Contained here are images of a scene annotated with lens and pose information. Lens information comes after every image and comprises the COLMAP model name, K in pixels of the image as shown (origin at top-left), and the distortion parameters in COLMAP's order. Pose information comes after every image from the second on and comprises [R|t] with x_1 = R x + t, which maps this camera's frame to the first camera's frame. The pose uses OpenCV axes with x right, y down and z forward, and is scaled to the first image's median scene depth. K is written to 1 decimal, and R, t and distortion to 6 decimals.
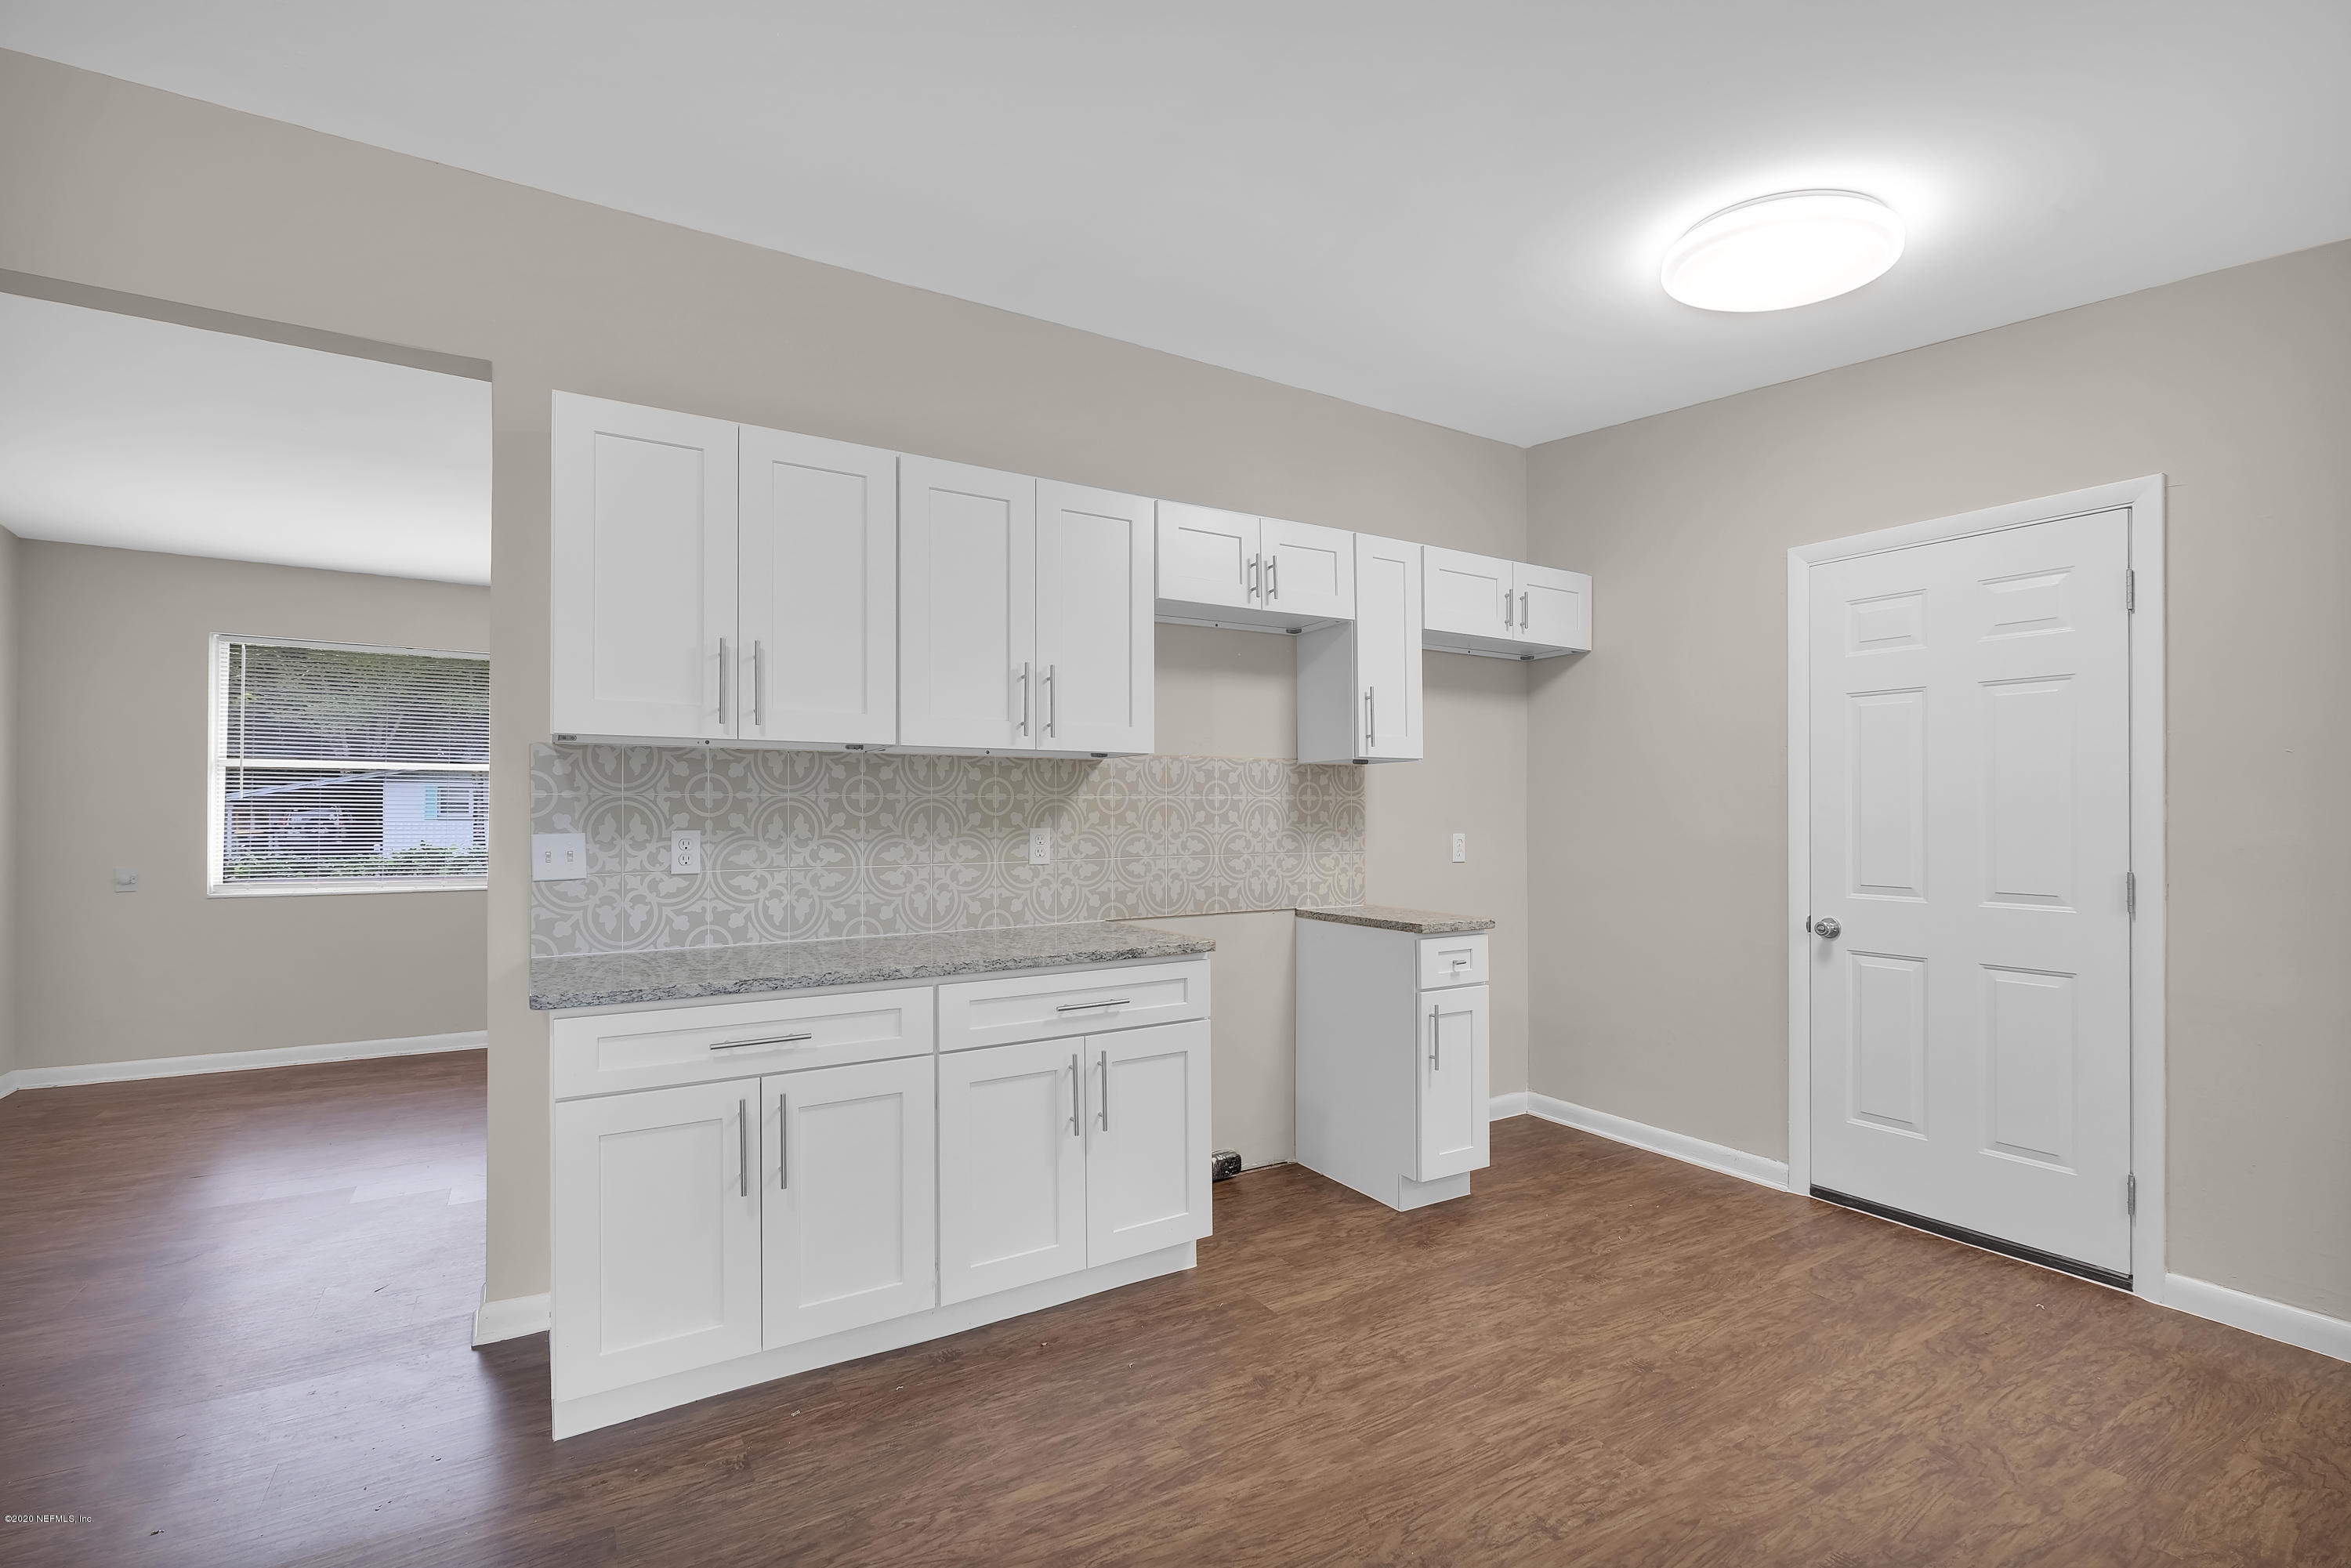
lens RADIAL K [[1050.6, 0, 1184.6], [0, 1050.6, 798.4], [0, 0, 1]] dist [-0.004979, -0.001151]
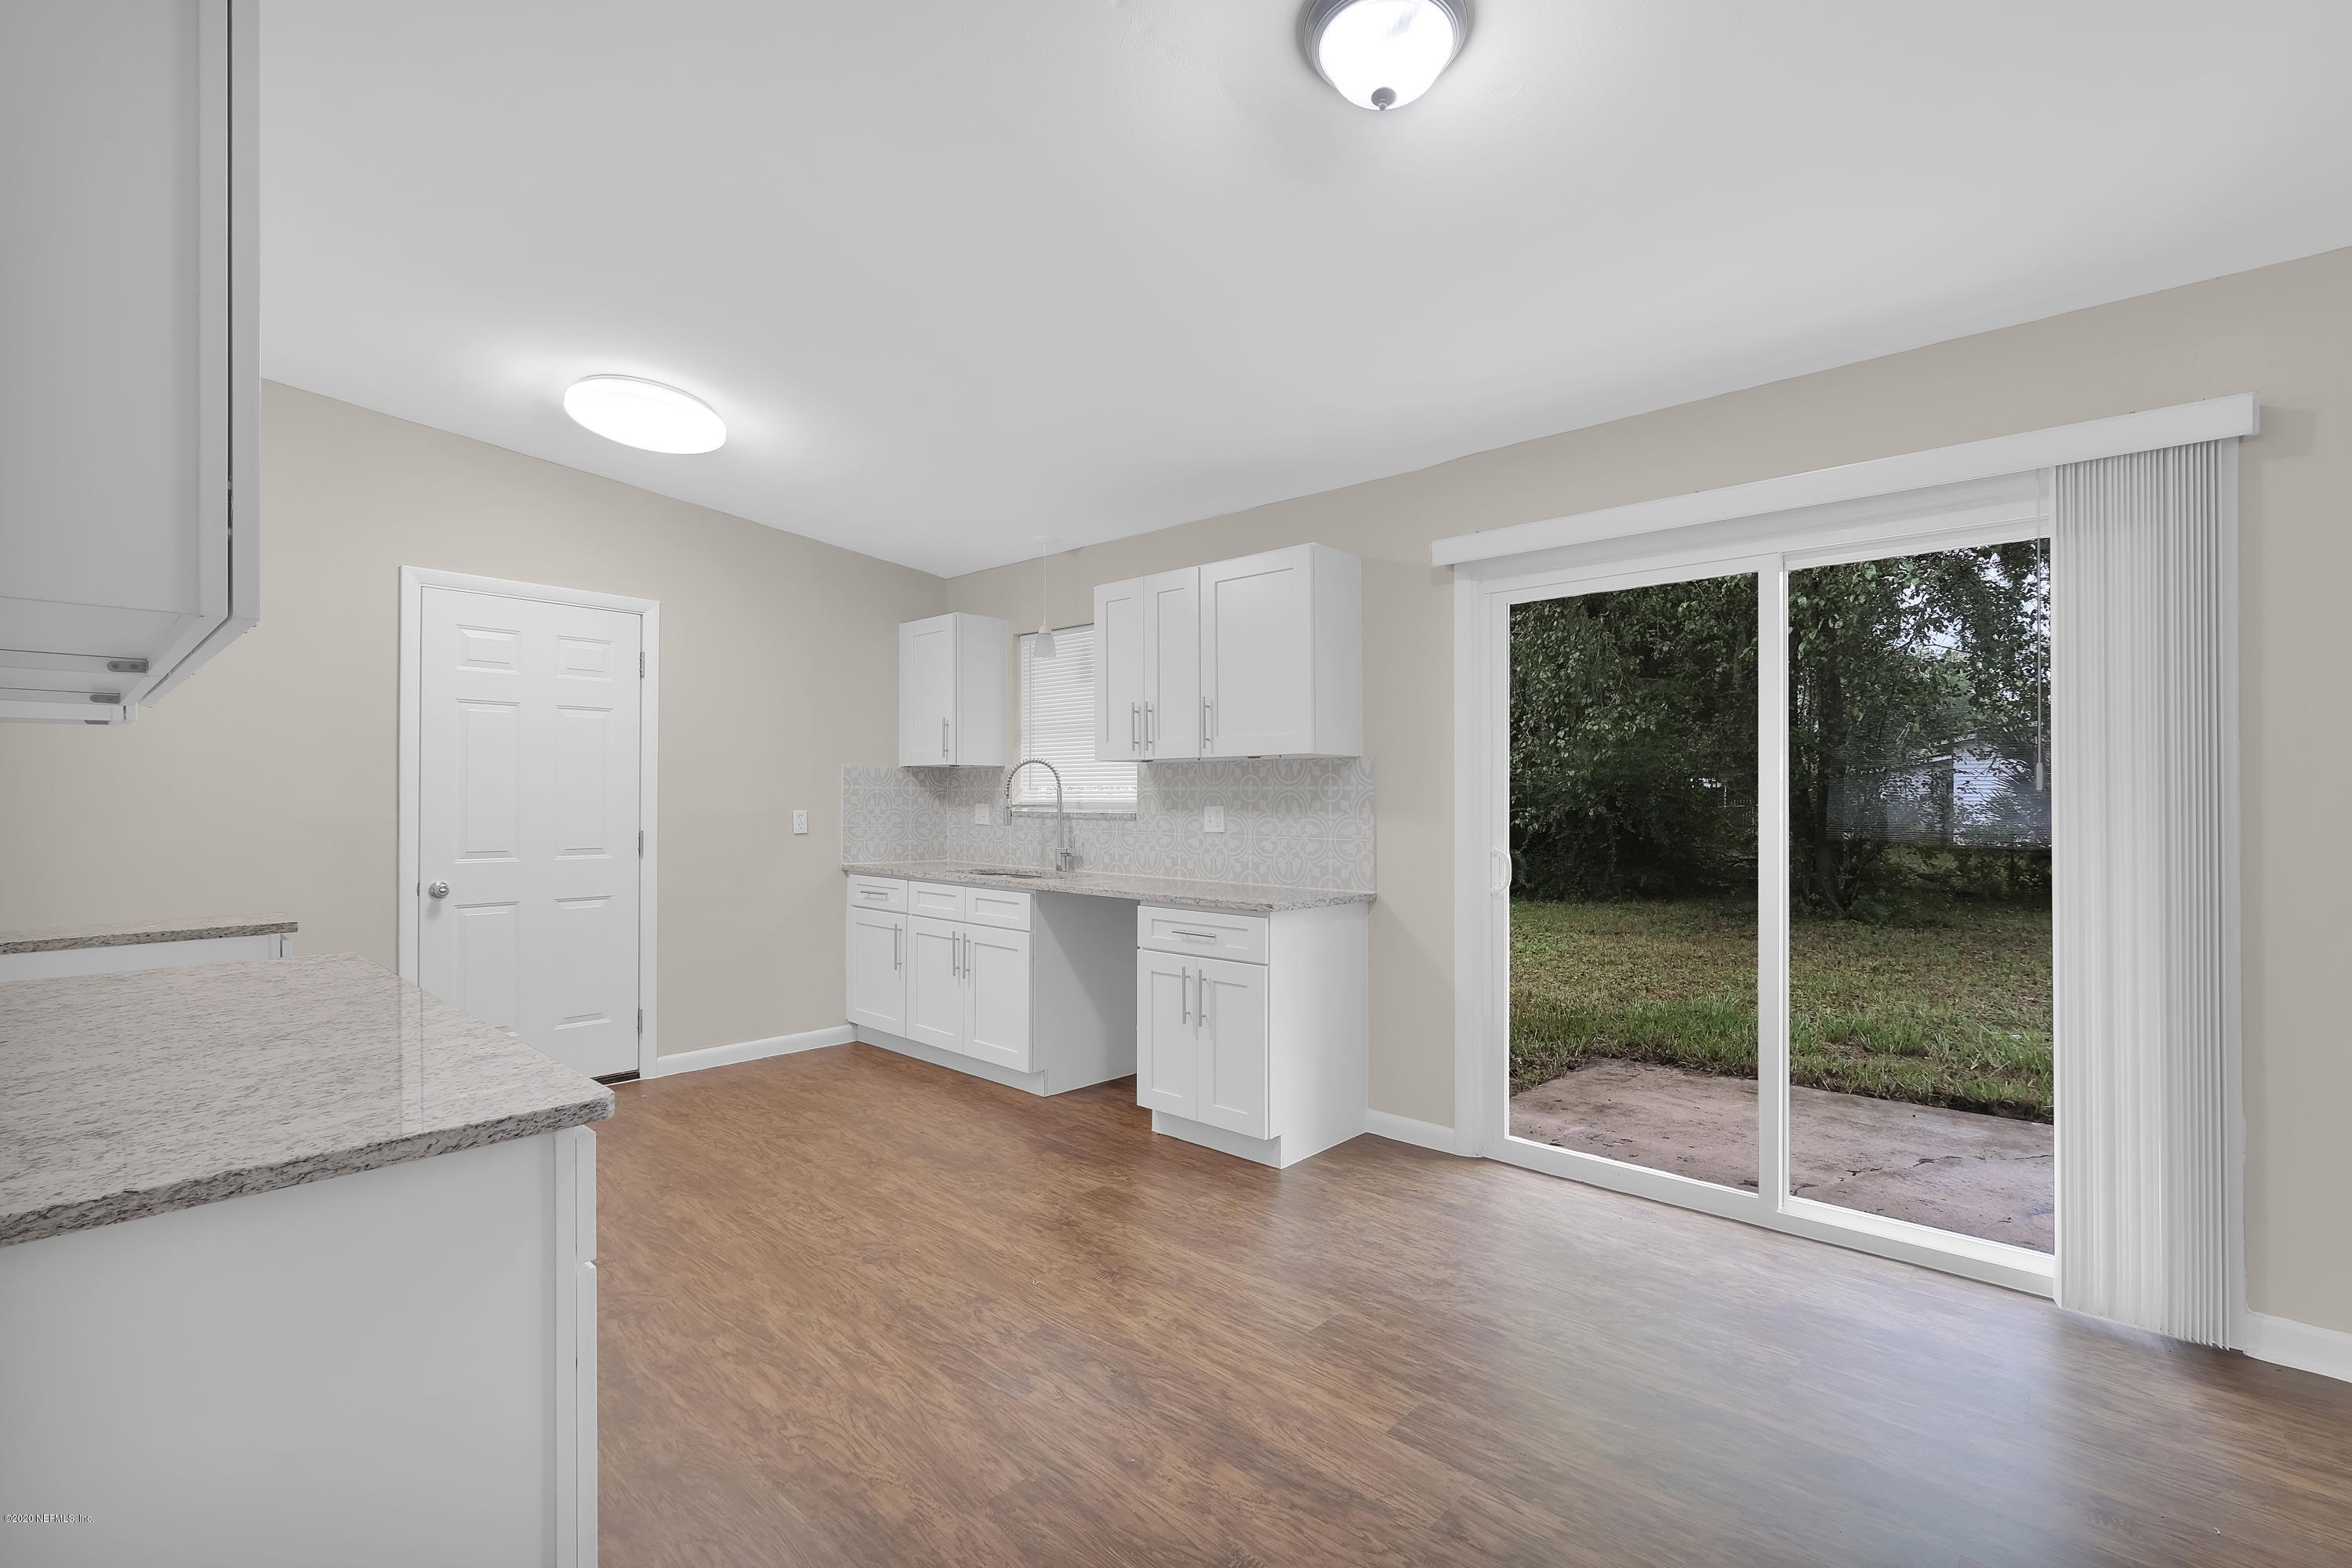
lens RADIAL K [[1051.0, 0, 1168.3], [0, 1051.0, 794.1], [0, 0, 1]] dist [-0.004979, -0.001151]
pose [[-0.267814, 0.002283, 0.963468, -0.987476], [-0.019607, 0.999777, -0.007820, 0.007305], [-0.963271, -0.020985, -0.267710, 0.650894]]
